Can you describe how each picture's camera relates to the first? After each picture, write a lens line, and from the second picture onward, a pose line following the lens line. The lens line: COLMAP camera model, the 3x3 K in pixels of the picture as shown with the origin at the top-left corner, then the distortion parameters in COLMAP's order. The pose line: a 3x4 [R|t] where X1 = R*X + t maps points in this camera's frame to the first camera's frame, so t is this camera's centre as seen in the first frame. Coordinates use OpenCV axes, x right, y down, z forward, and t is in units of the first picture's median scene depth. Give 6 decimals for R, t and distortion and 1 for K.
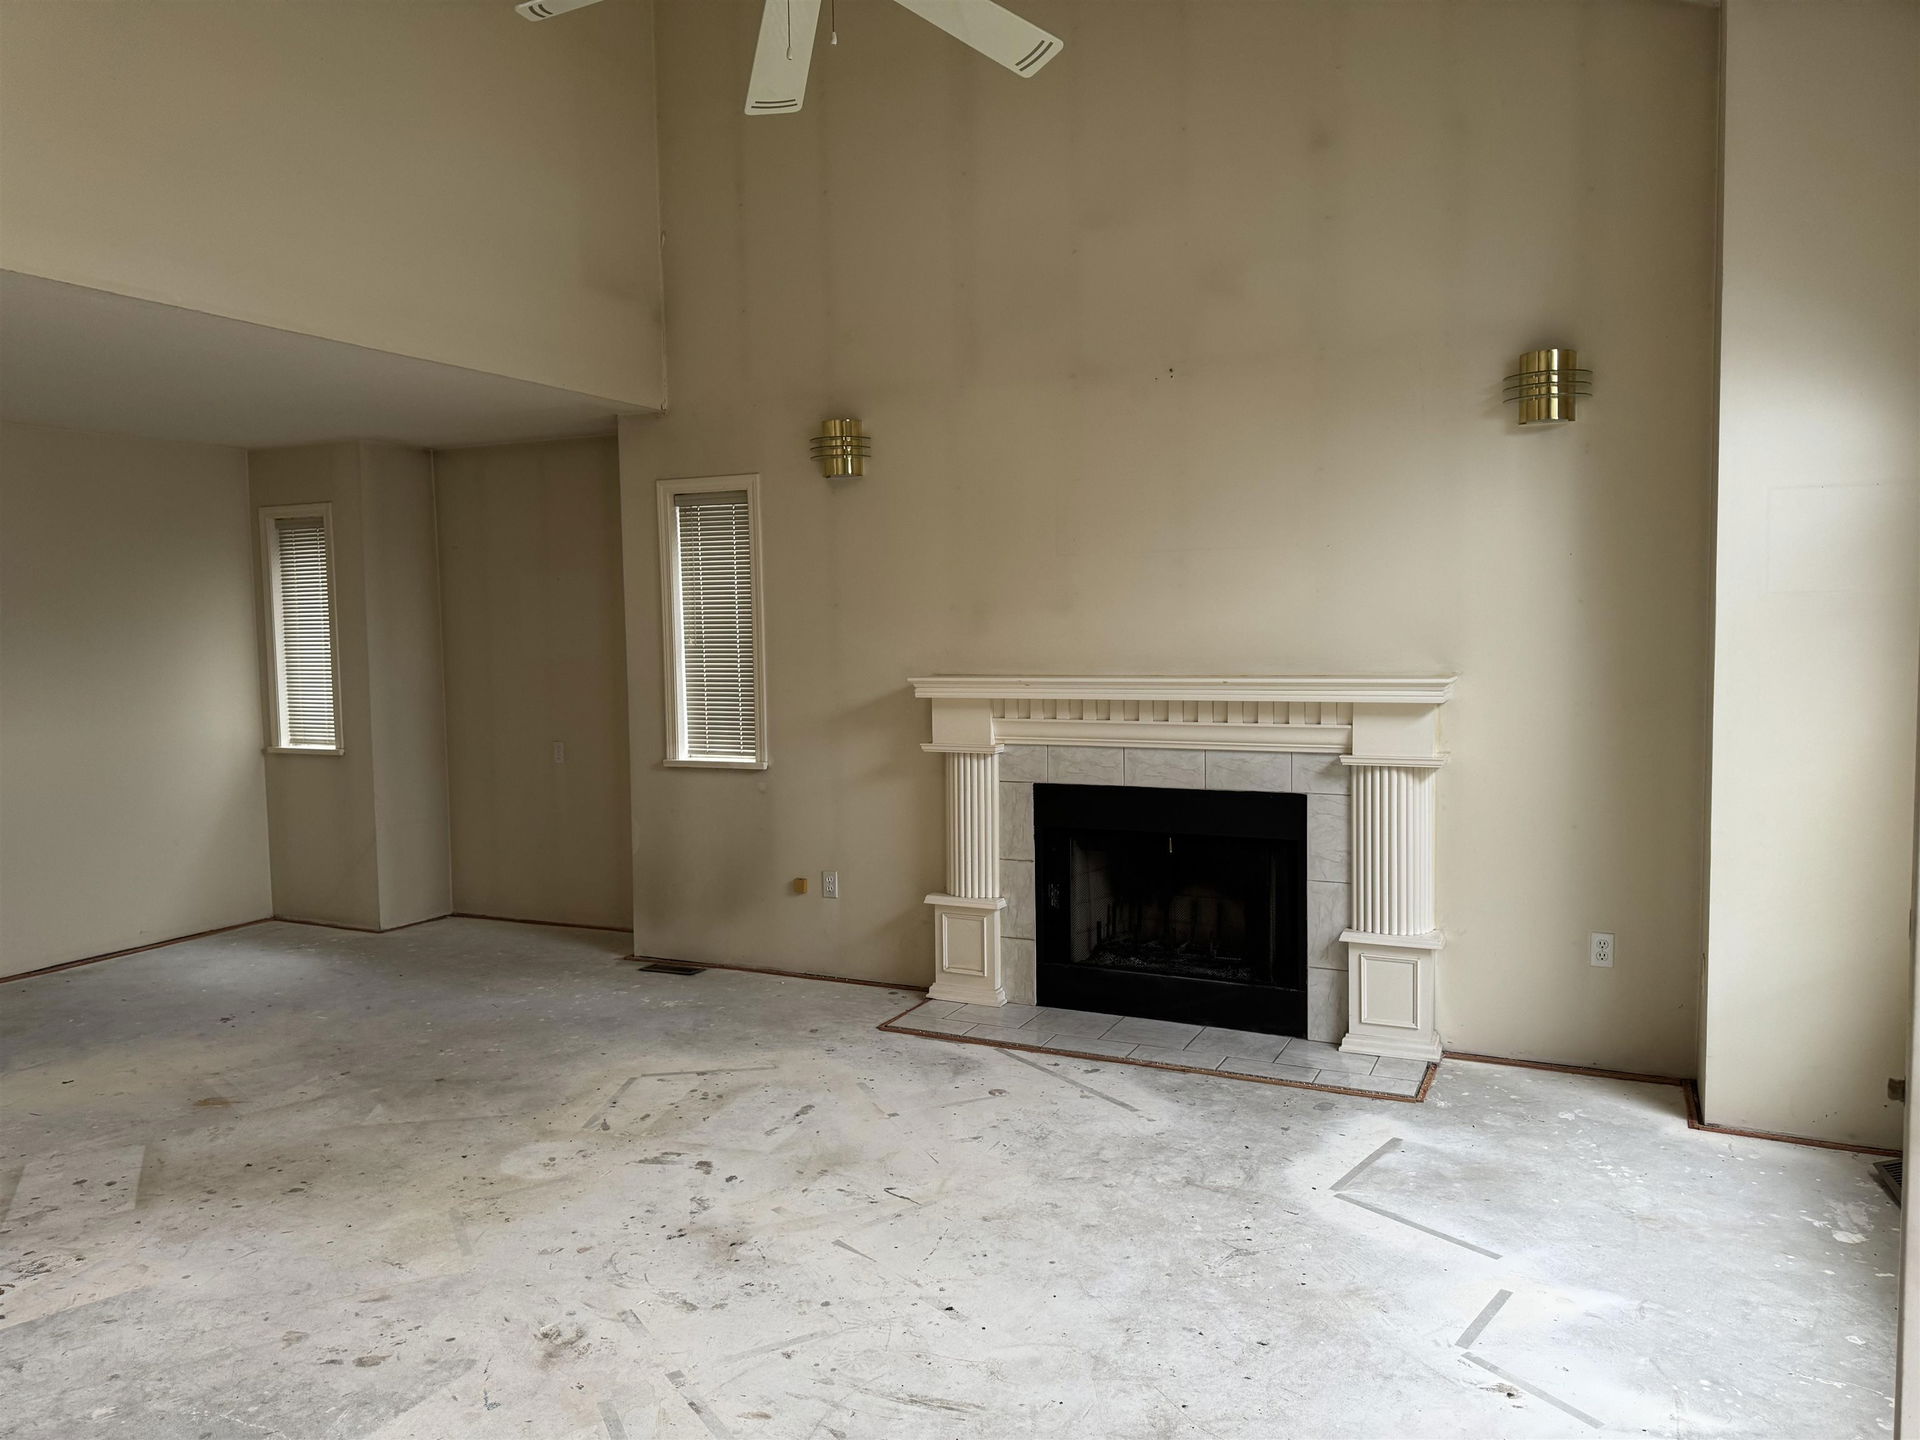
lens RADIAL K [[1335.8, 0, 960.0], [0, 1335.8, 720.0], [0, 0, 1]] dist [0.051096, -0.073512]
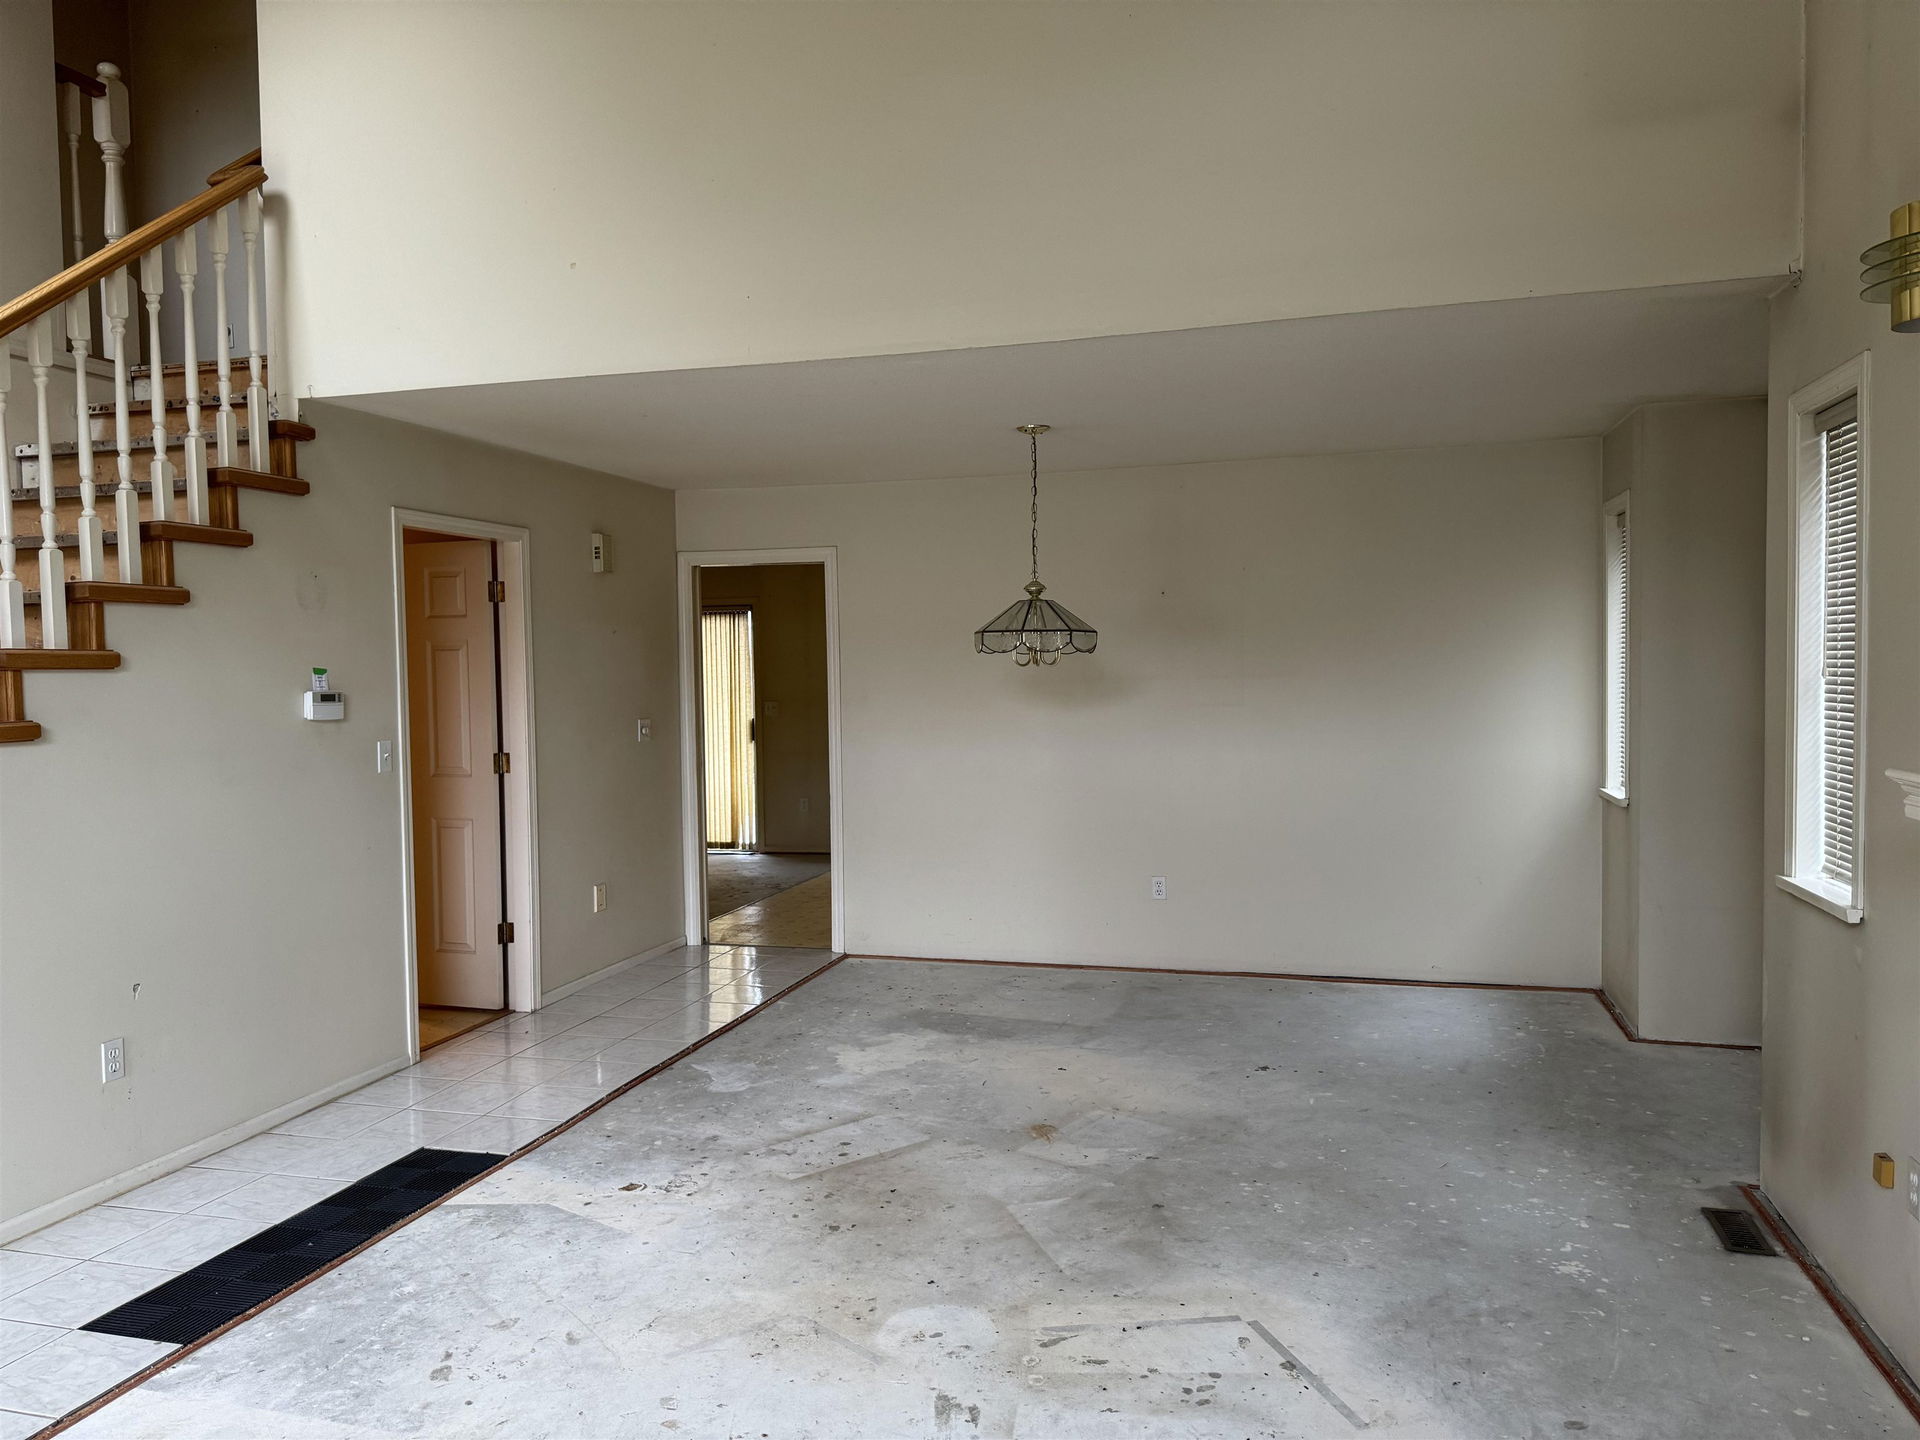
lens RADIAL K [[1375.4, 0, 1003.6], [0, 1375.4, 721.9], [0, 0, 1]] dist [0.010639, -0.000721]
pose [[0.193292, 0.059204, -0.979353, 0.403247], [-0.060528, 0.996996, 0.048325, -0.061796], [0.979272, 0.049938, 0.196295, 0.736024]]
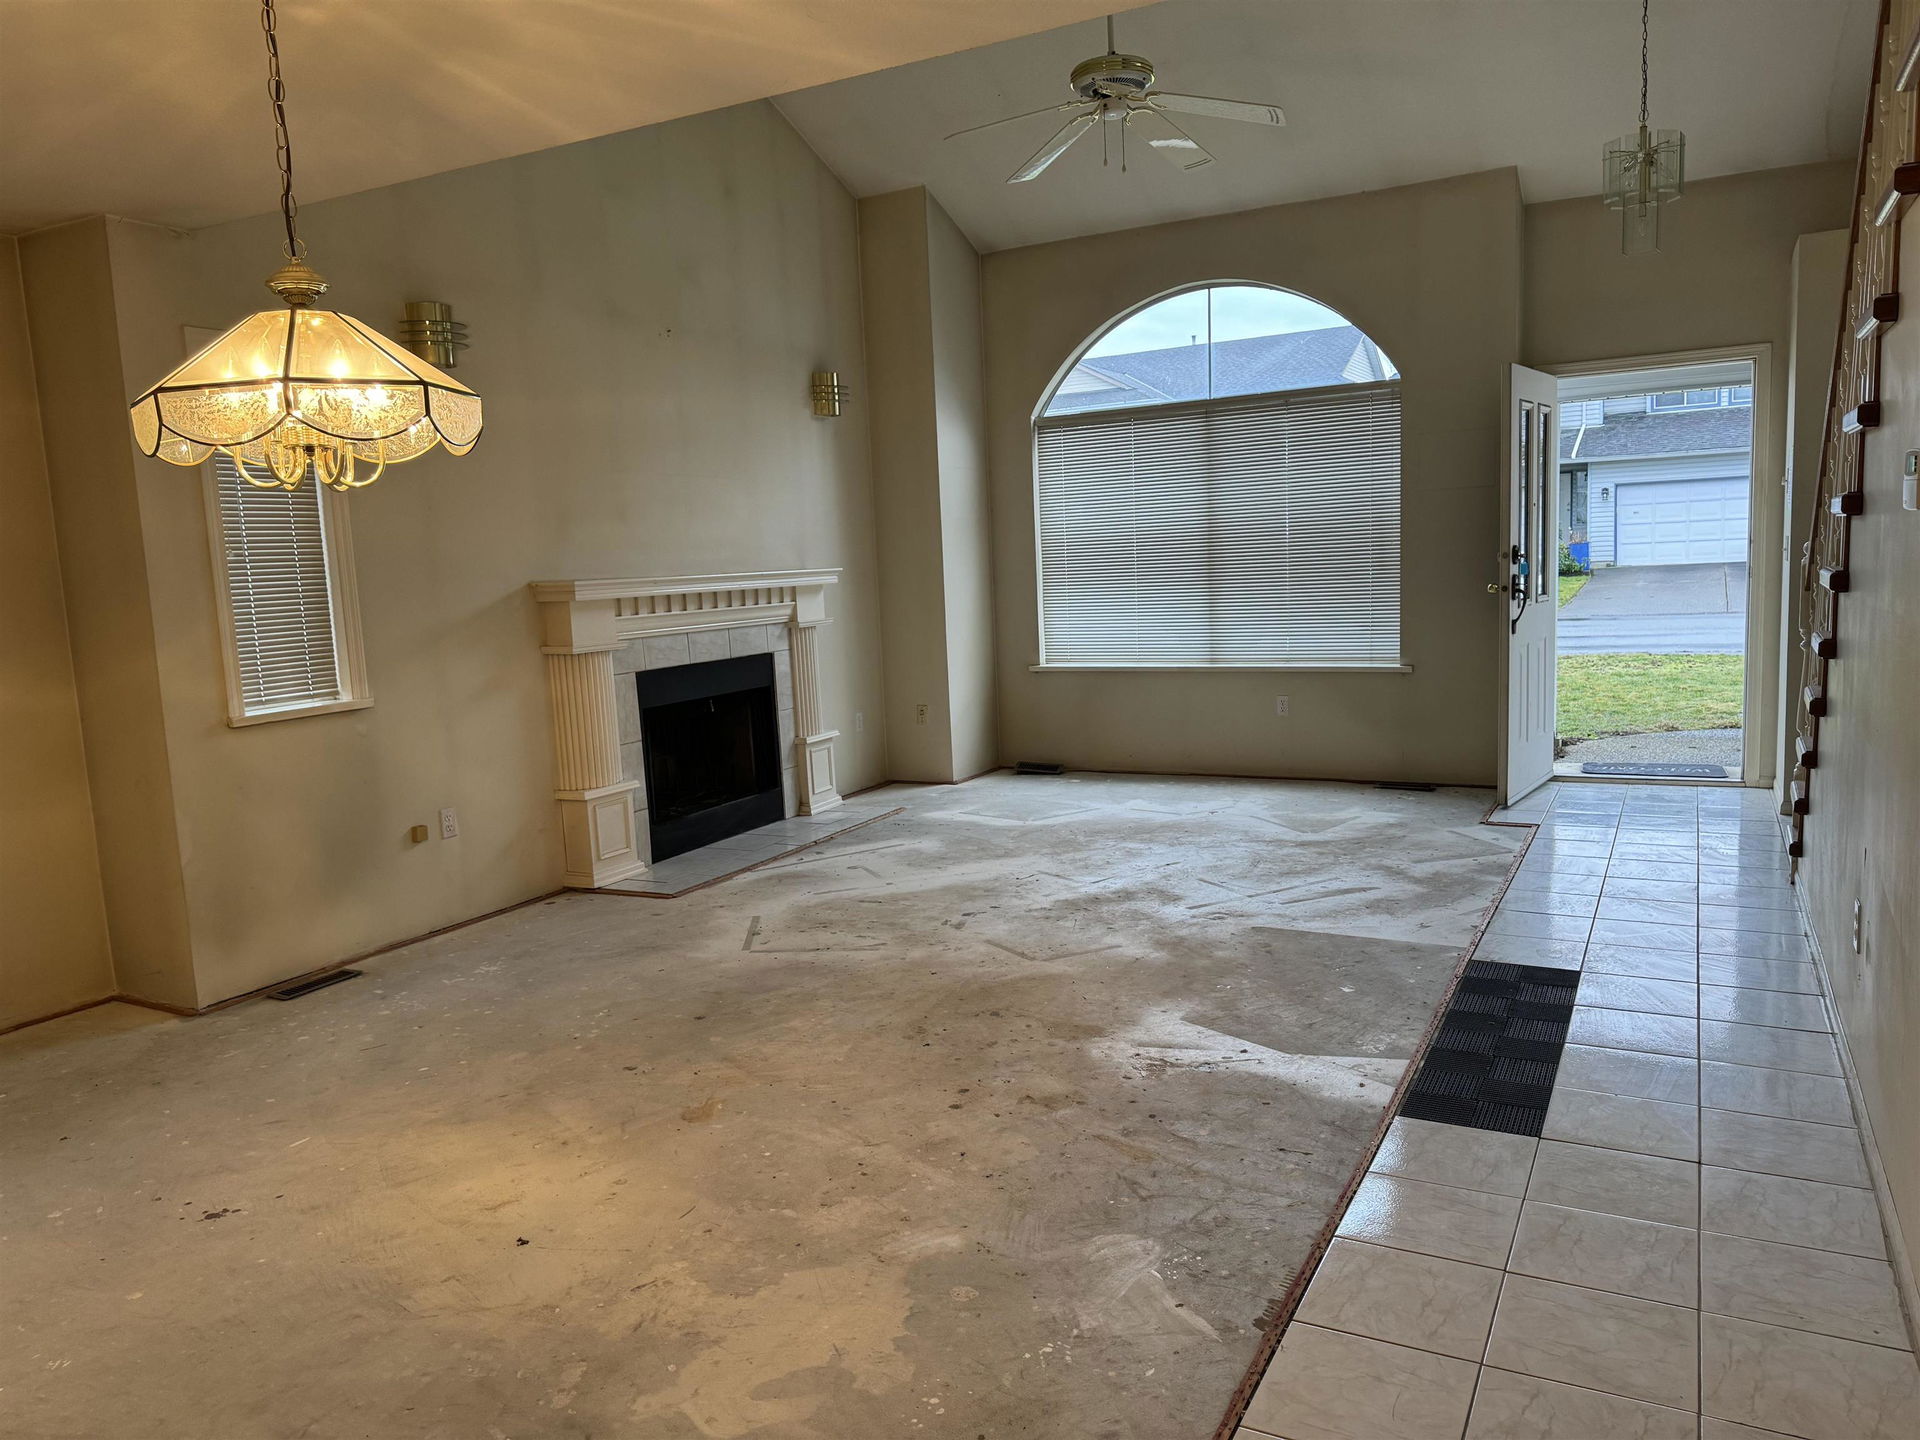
lens RADIAL K [[1333.7, 0, 960.0], [0, 1333.7, 720.0], [0, 0, 1]] dist [0.070387, 0.000937]
pose [[0.051795, -0.110805, 0.992492, -1.249472], [0.116482, 0.987712, 0.104192, 0.000402], [-0.991841, 0.110211, 0.064066, 0.759075]]
